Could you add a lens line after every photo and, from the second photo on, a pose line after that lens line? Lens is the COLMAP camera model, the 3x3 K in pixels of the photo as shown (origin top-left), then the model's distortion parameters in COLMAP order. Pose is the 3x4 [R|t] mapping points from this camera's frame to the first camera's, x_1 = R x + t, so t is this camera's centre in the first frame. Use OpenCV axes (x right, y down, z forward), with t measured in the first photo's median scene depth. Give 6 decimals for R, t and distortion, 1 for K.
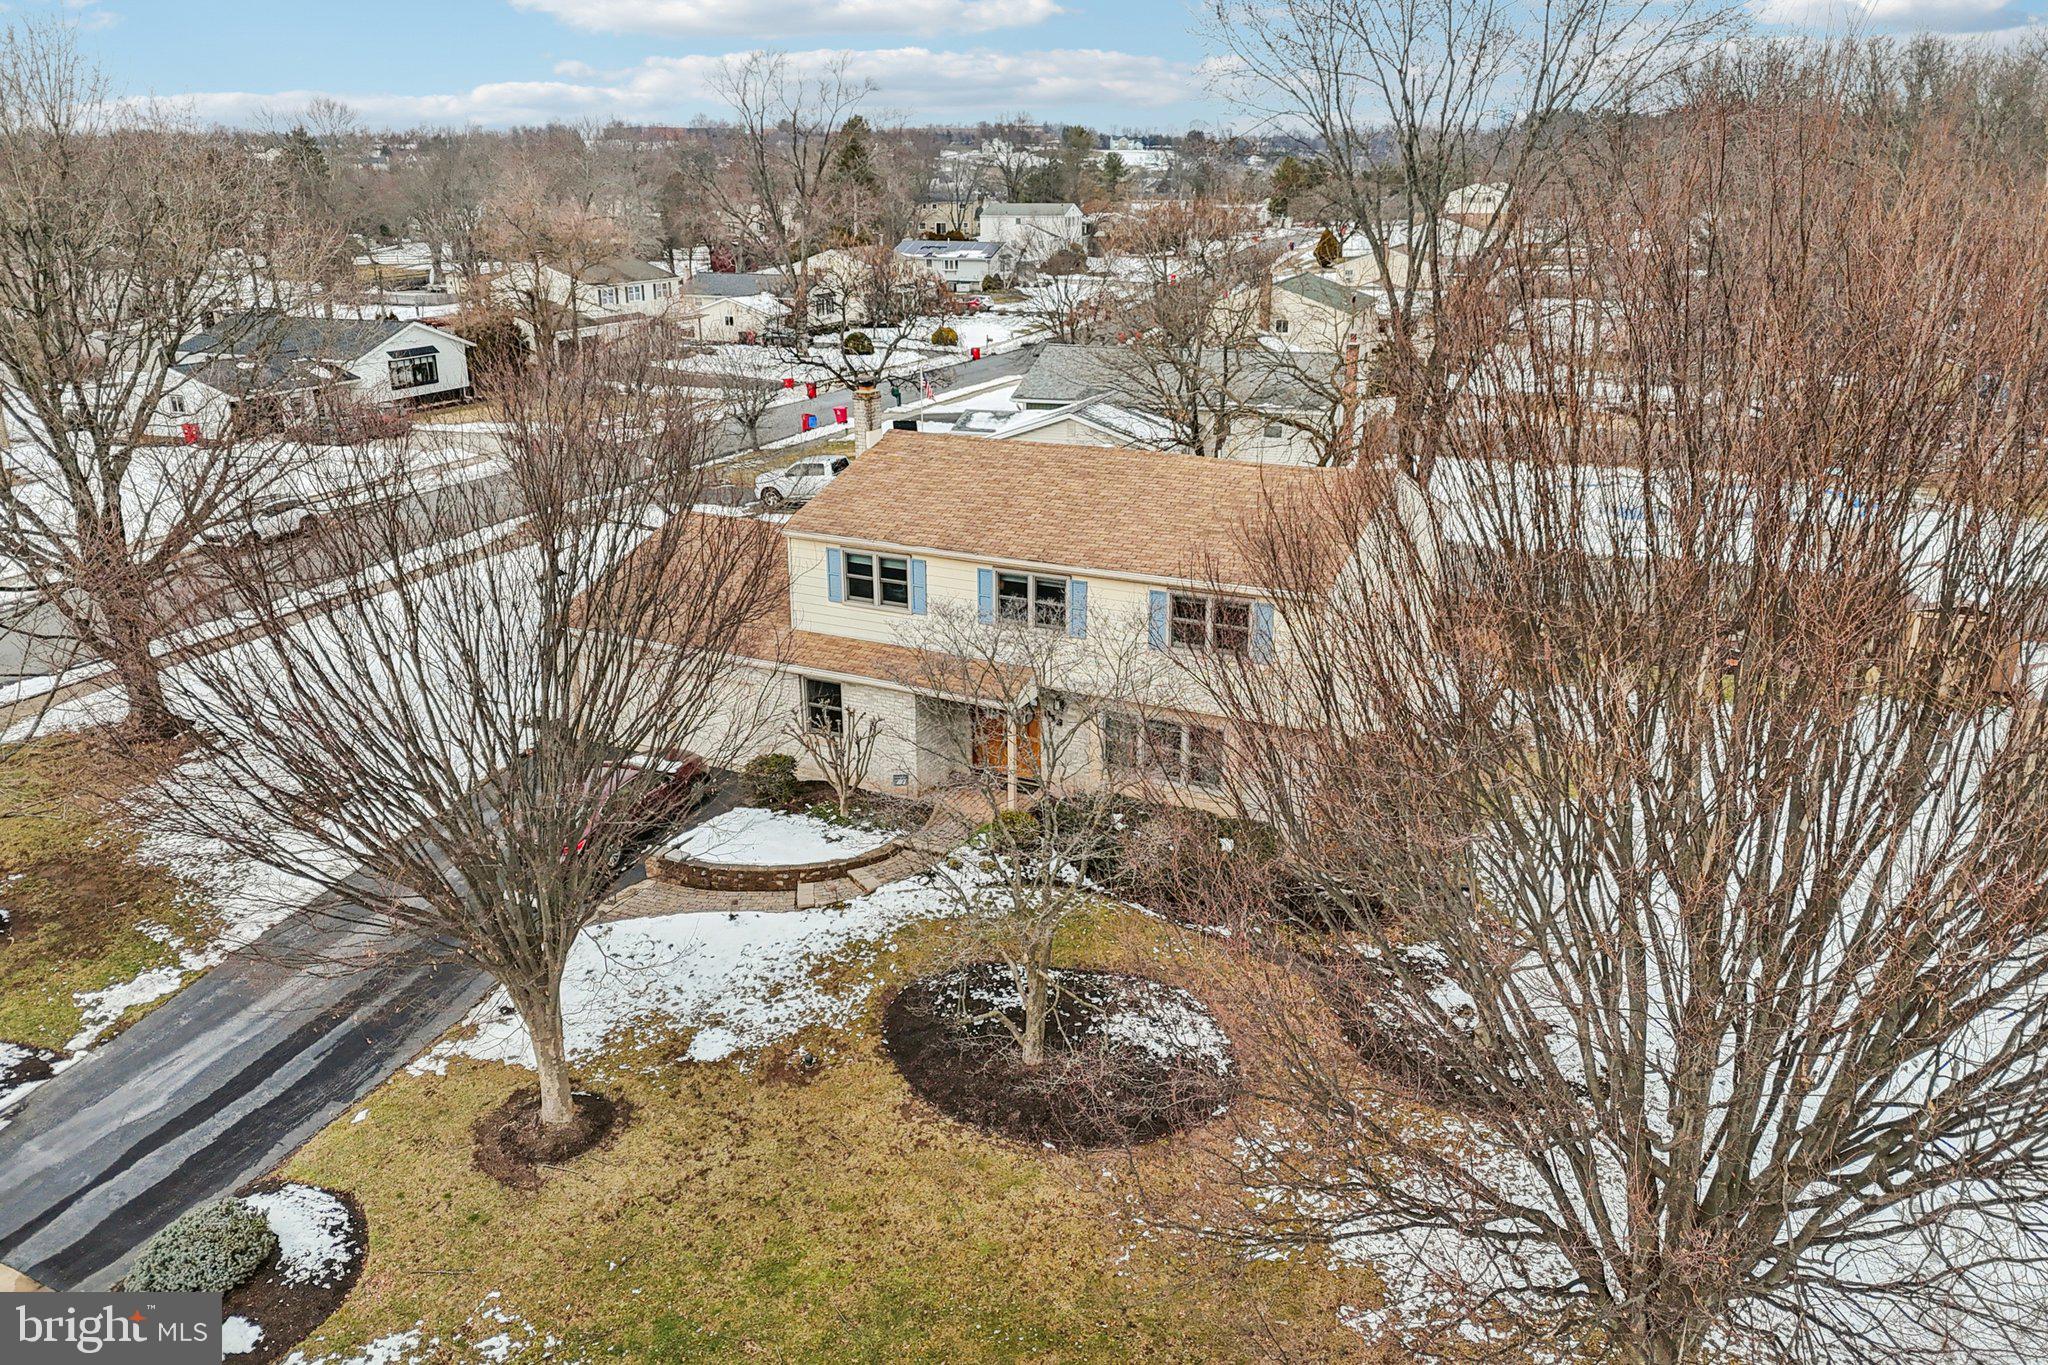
lens RADIAL K [[1510.7, 0, 1024.0], [0, 1510.7, 682.5], [0, 0, 1]] dist [0.050627, -0.024837]
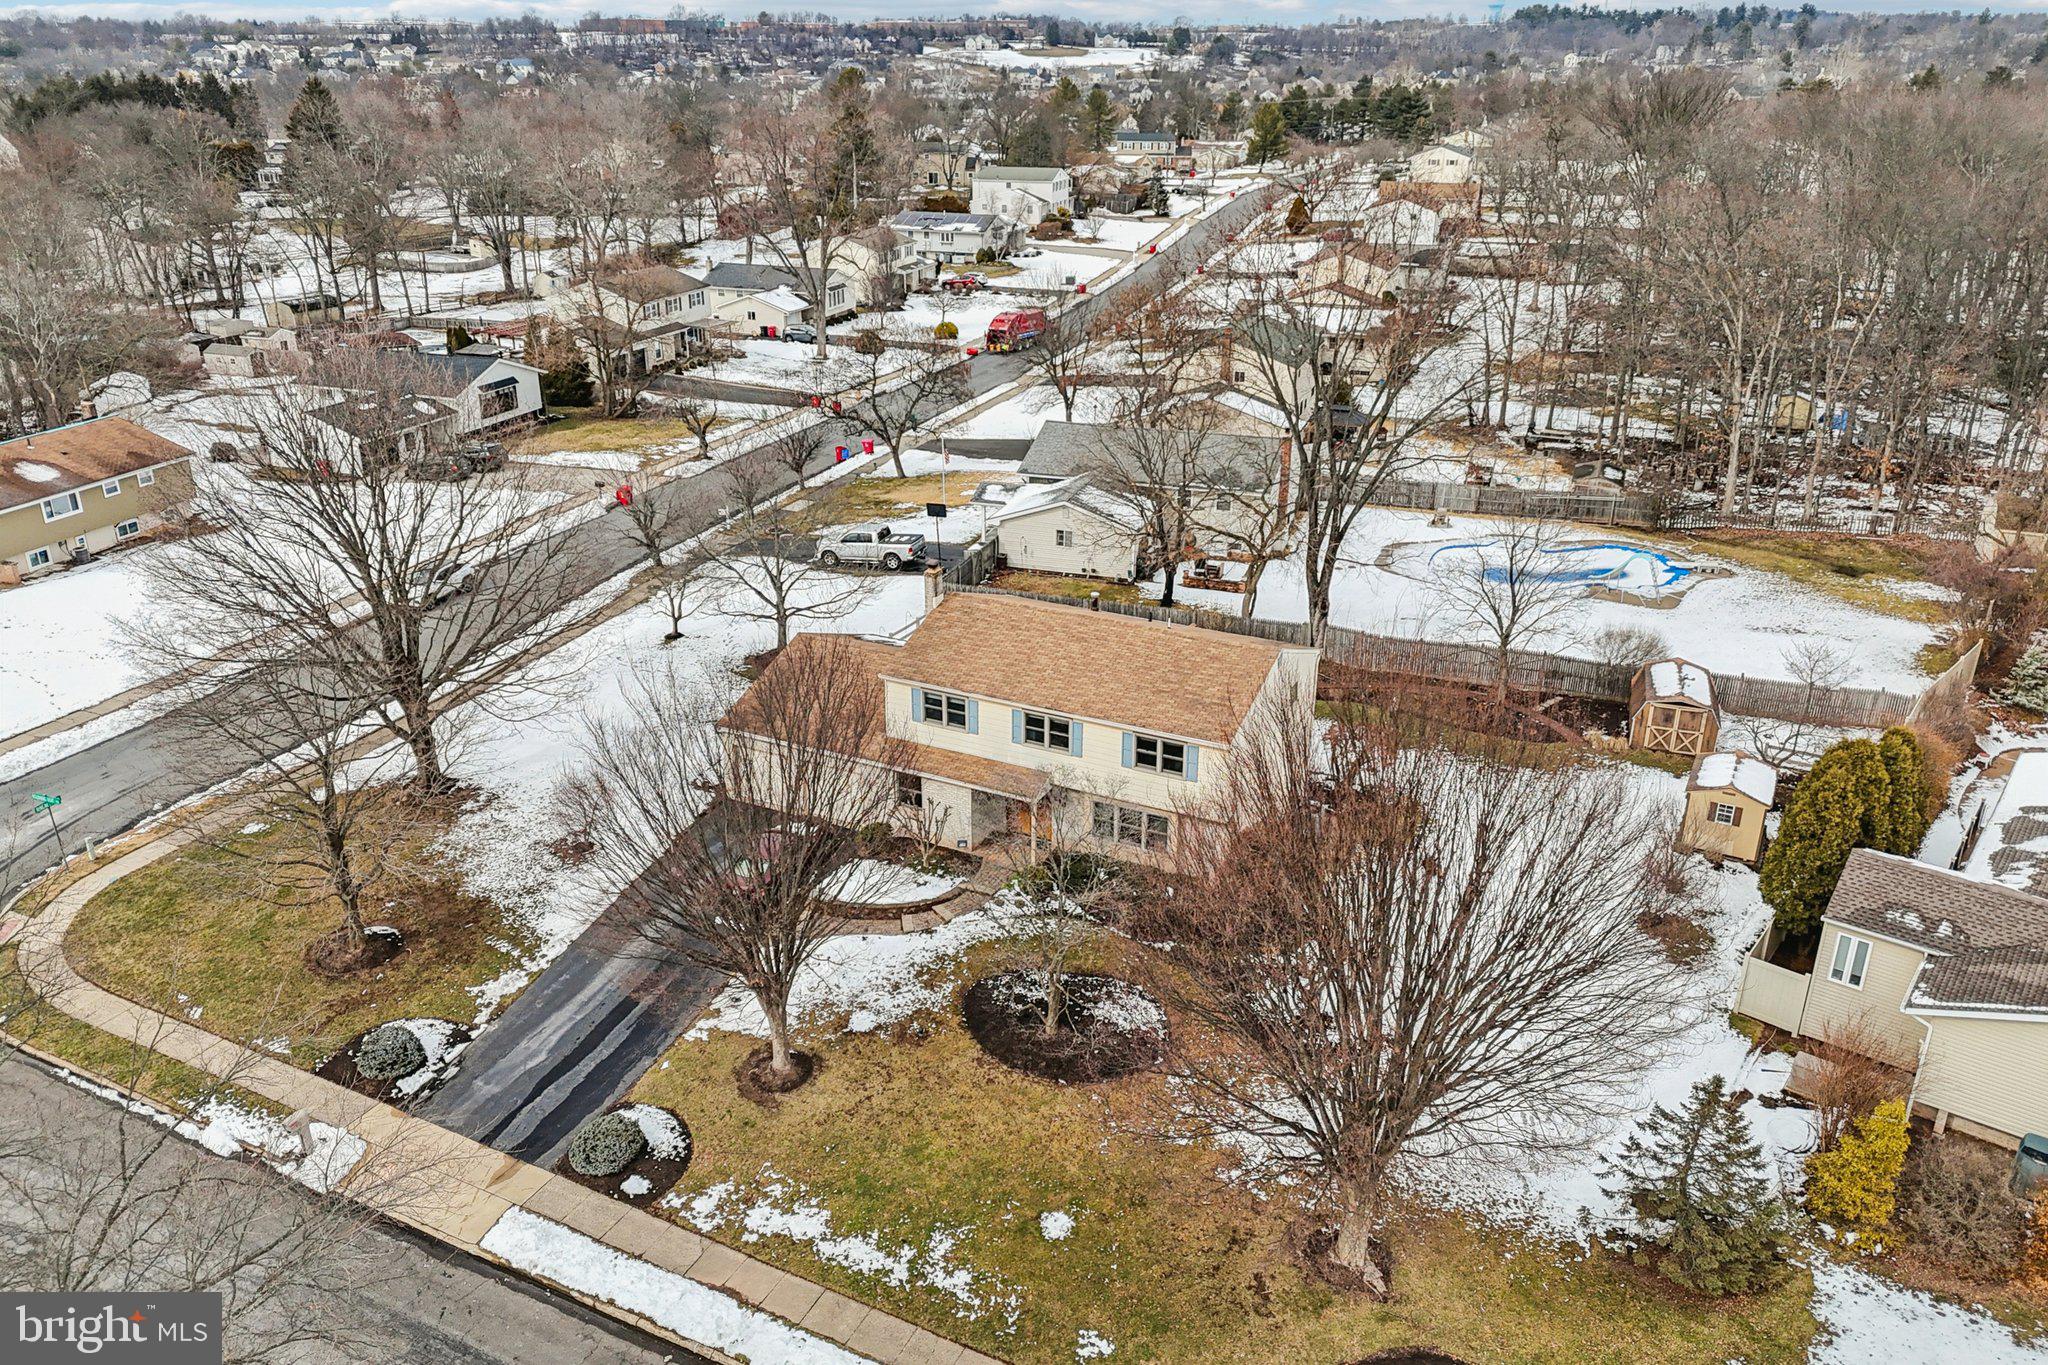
lens RADIAL K [[1501.0, 0, 1030.9], [0, 1501.0, 683.8], [0, 0, 1]] dist [0.068459, -0.056927]
pose [[0.999870, -0.000025, 0.016112, -0.038776], [-0.001101, 0.997555, 0.069883, -0.224507], [-0.016075, -0.069892, 0.997425, -0.576745]]
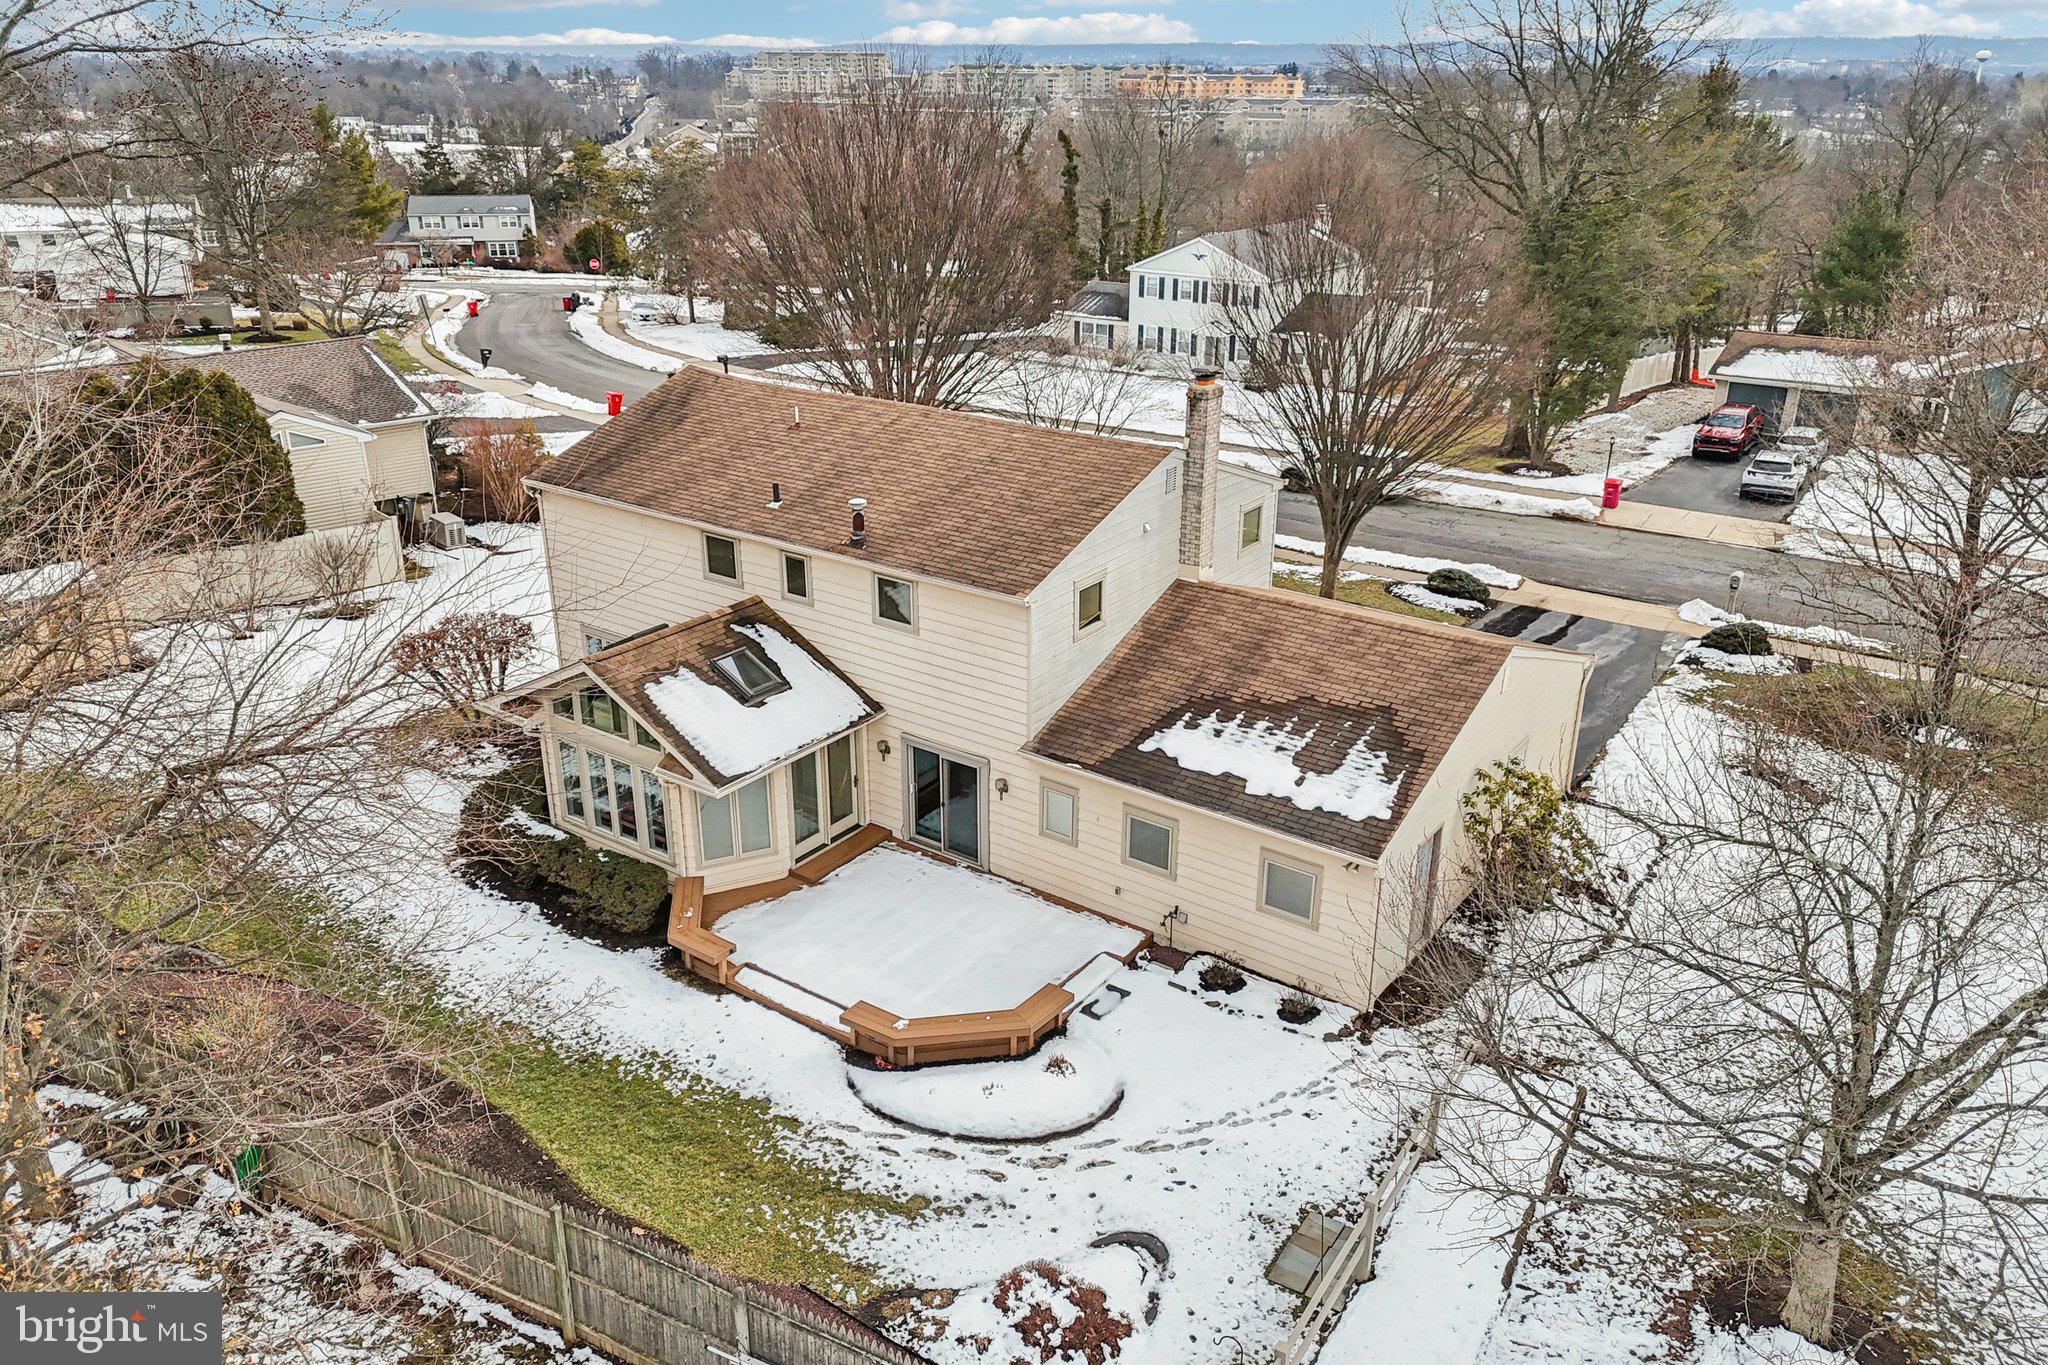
lens RADIAL K [[1501.0, 0, 1030.9], [0, 1501.0, 683.8], [0, 0, 1]] dist [0.068459, -0.056927]
pose [[-0.991428, -0.056467, 0.117821, -0.137494], [0.034610, 0.756061, 0.653586, -0.695807], [-0.125986, 0.652061, -0.747625, 2.022768]]
